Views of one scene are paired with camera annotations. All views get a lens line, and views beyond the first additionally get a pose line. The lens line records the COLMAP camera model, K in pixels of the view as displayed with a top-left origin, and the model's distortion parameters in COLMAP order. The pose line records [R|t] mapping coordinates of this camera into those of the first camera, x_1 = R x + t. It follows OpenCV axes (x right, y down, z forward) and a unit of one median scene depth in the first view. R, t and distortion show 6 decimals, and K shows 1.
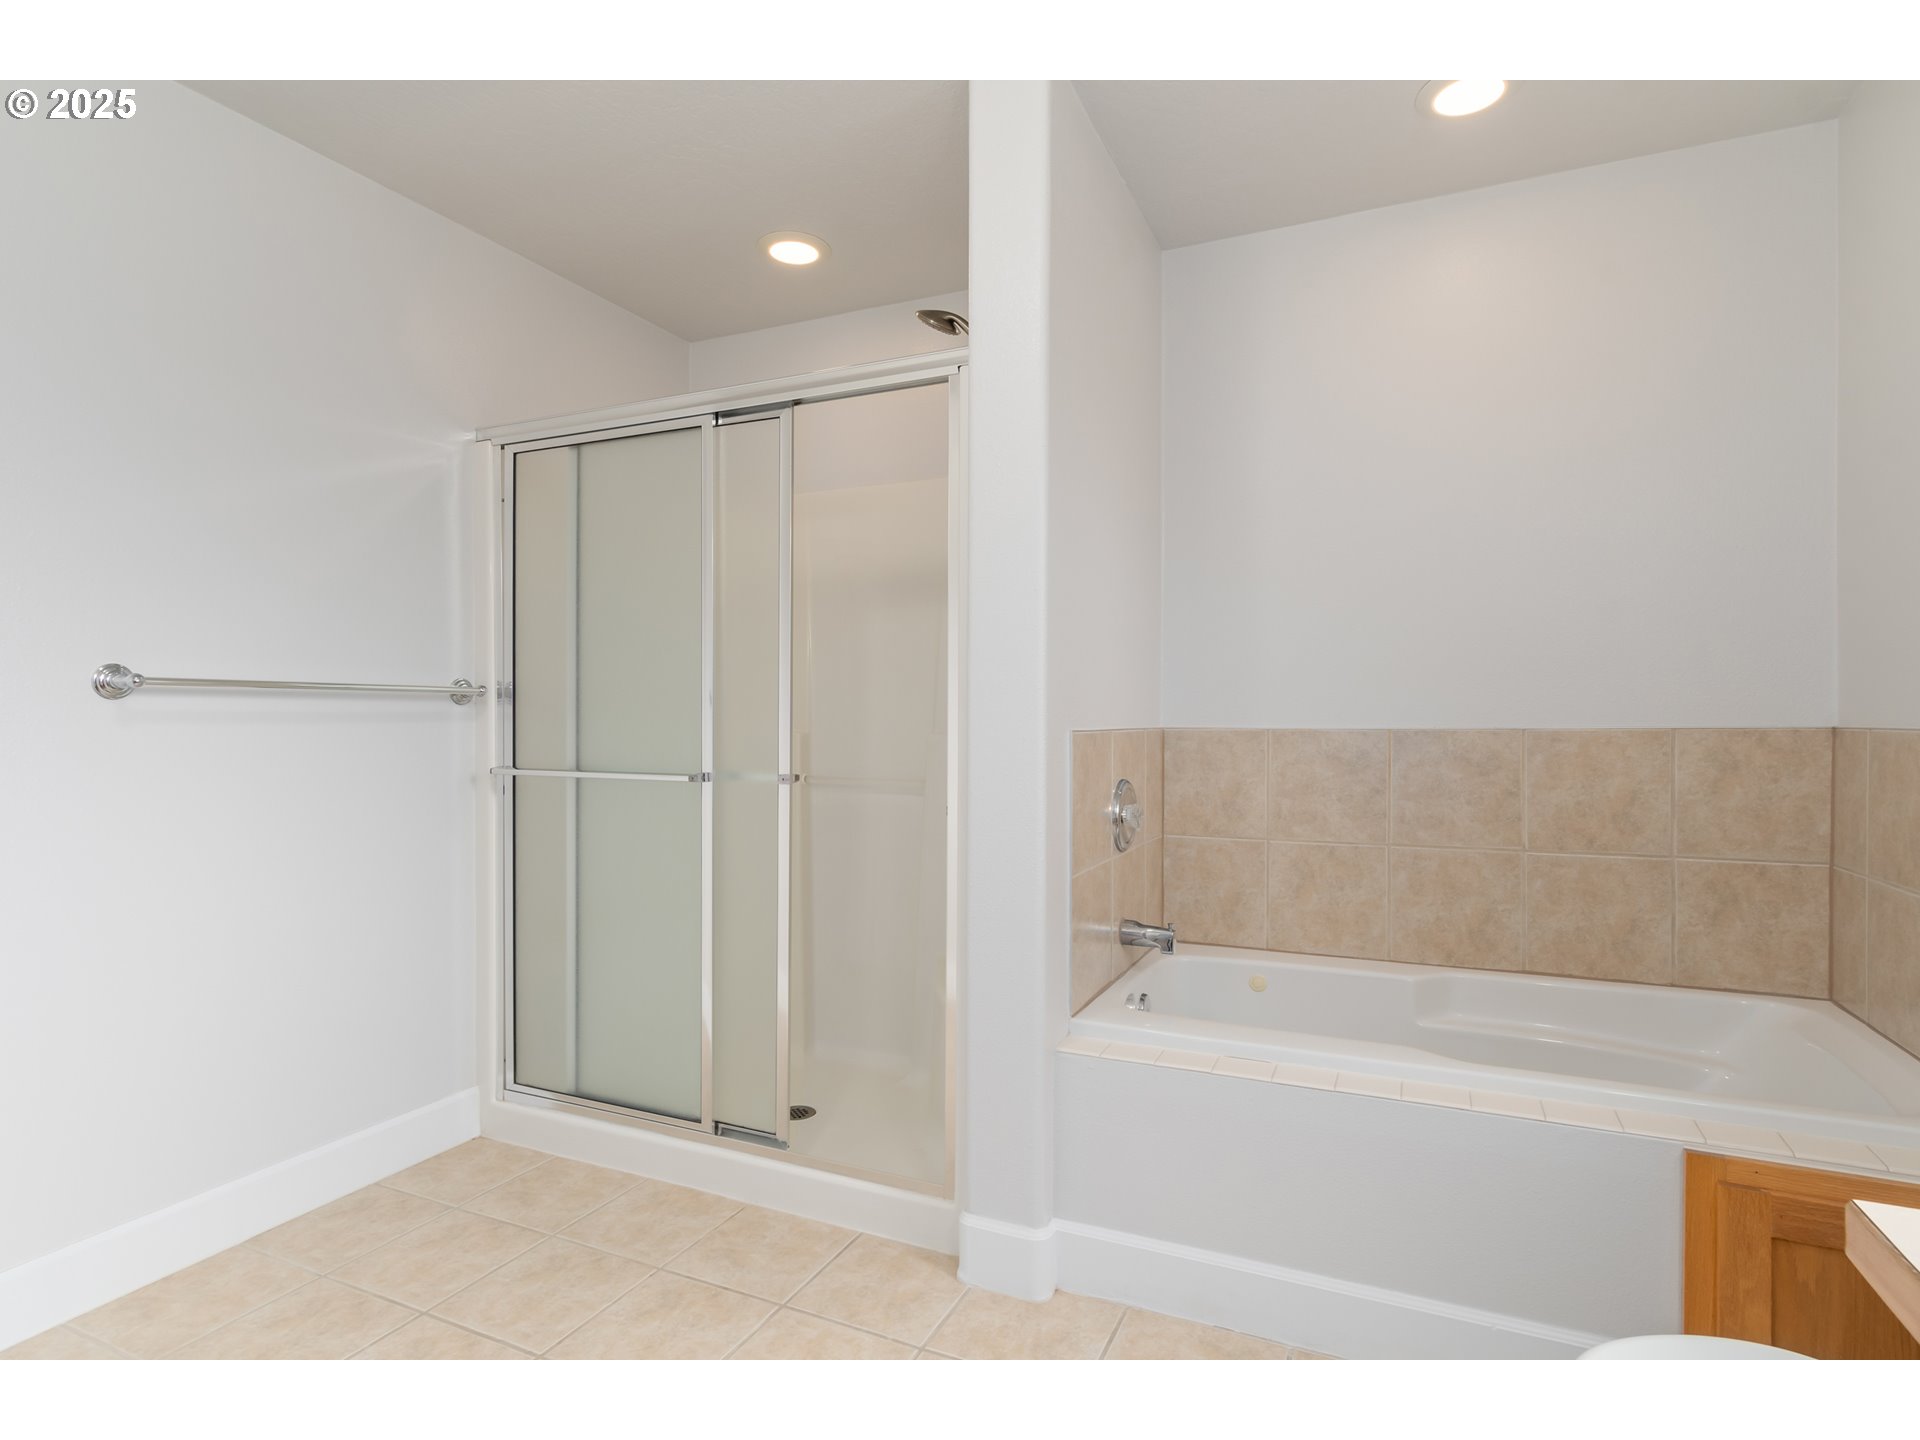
lens RADIAL K [[991.2, 0, 965.3], [0, 991.2, 729.9], [0, 0, 1]] dist [0.003985, -0.000127]
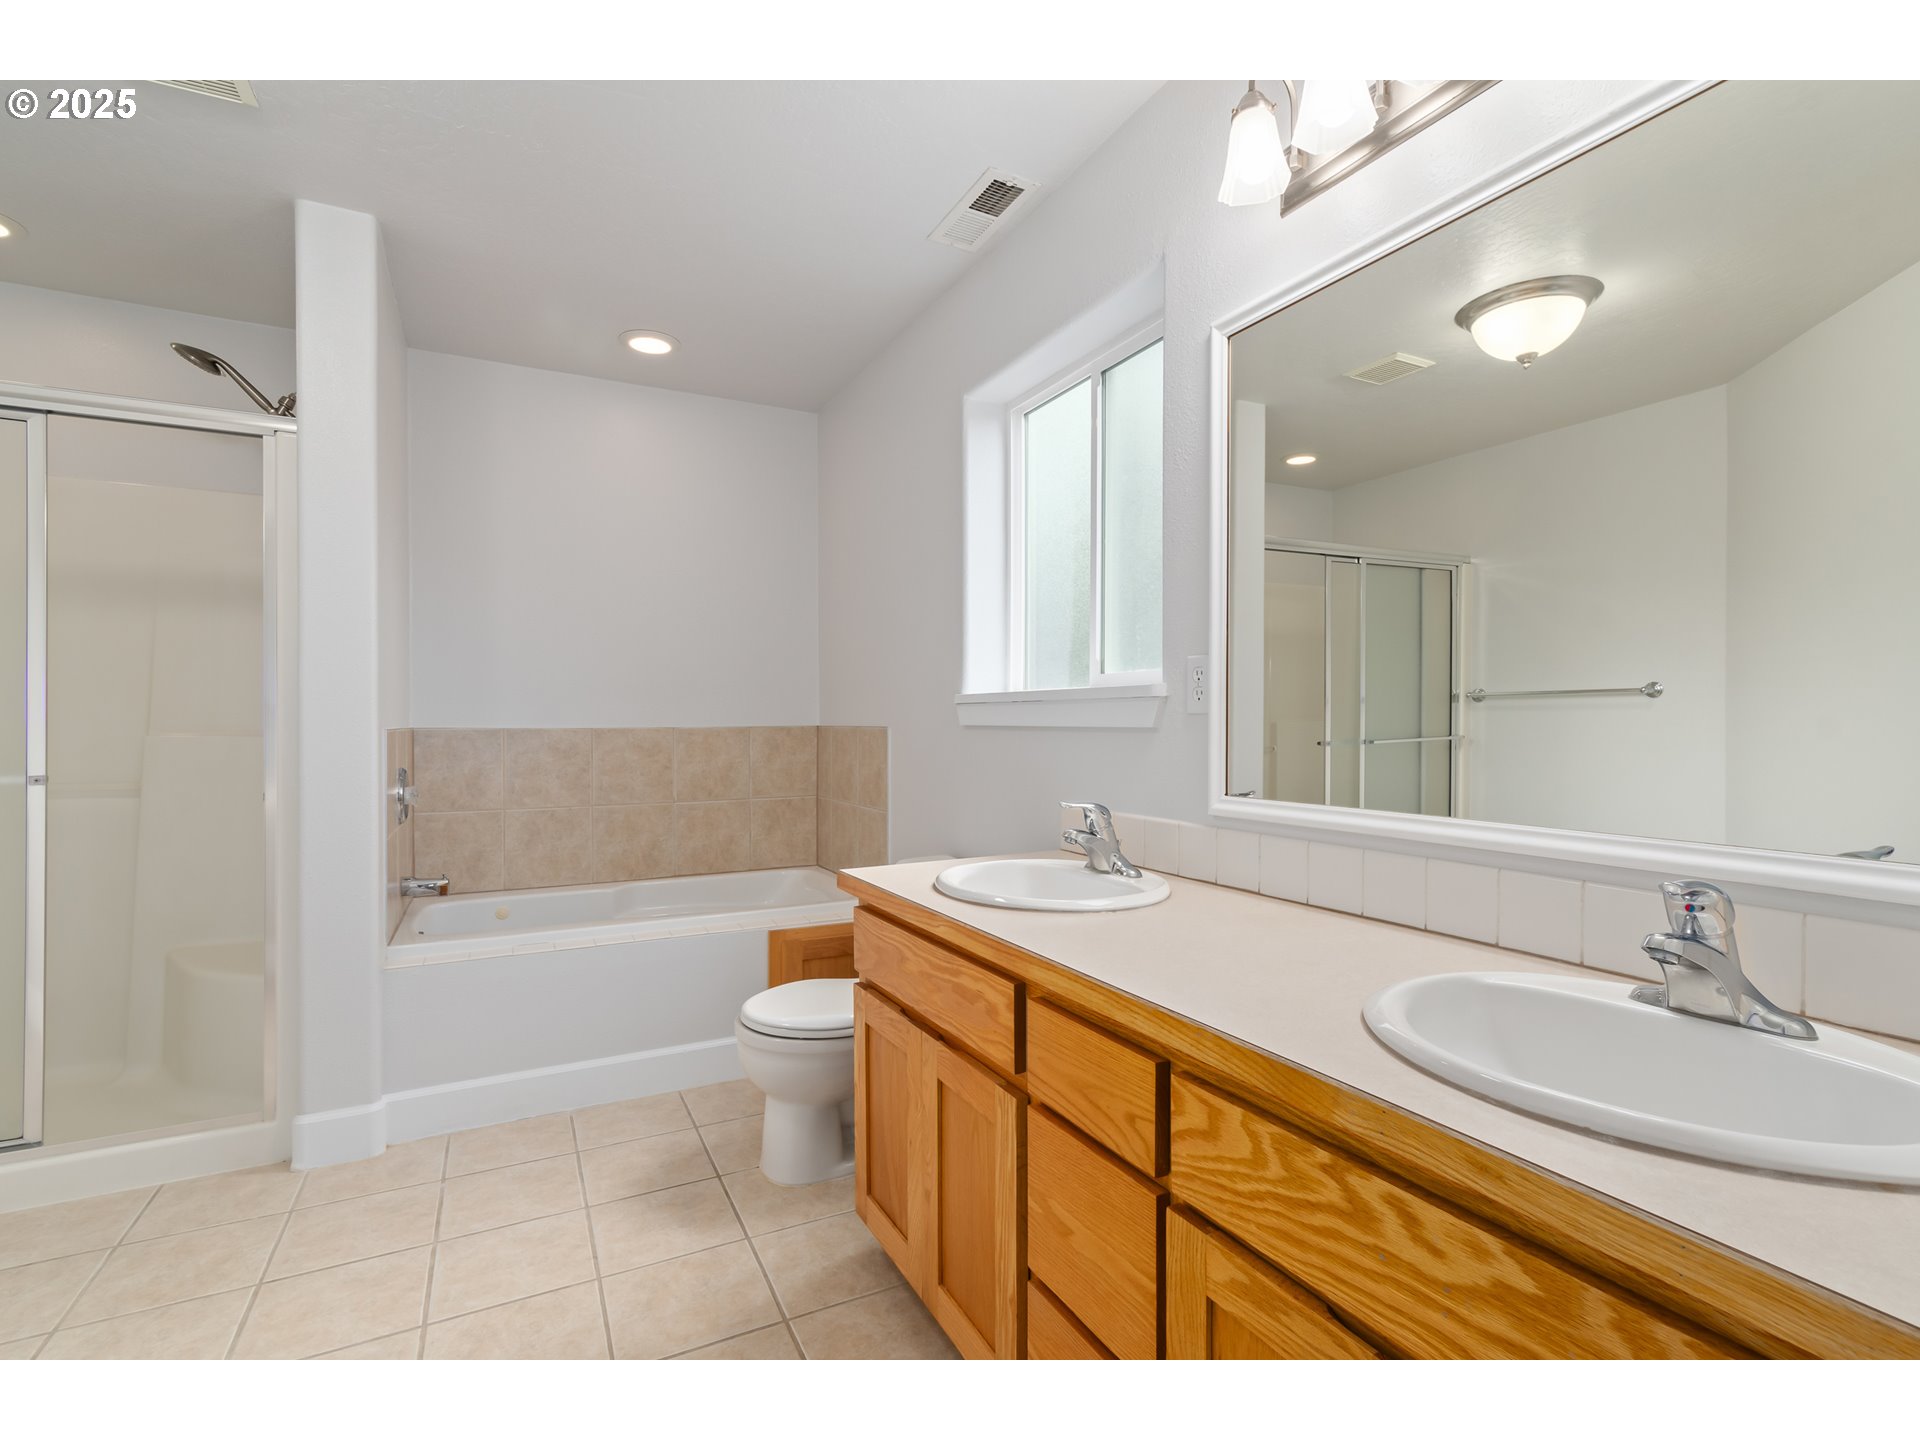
lens RADIAL K [[911.8, 0, 964.0], [0, 911.8, 734.9], [0, 0, 1]] dist [-0.002144, -0.000699]
pose [[0.628151, -0.011433, 0.778007, -0.303274], [0.008045, 0.999934, 0.008199, 0.003209], [-0.778050, 0.001109, 0.628202, -0.312209]]
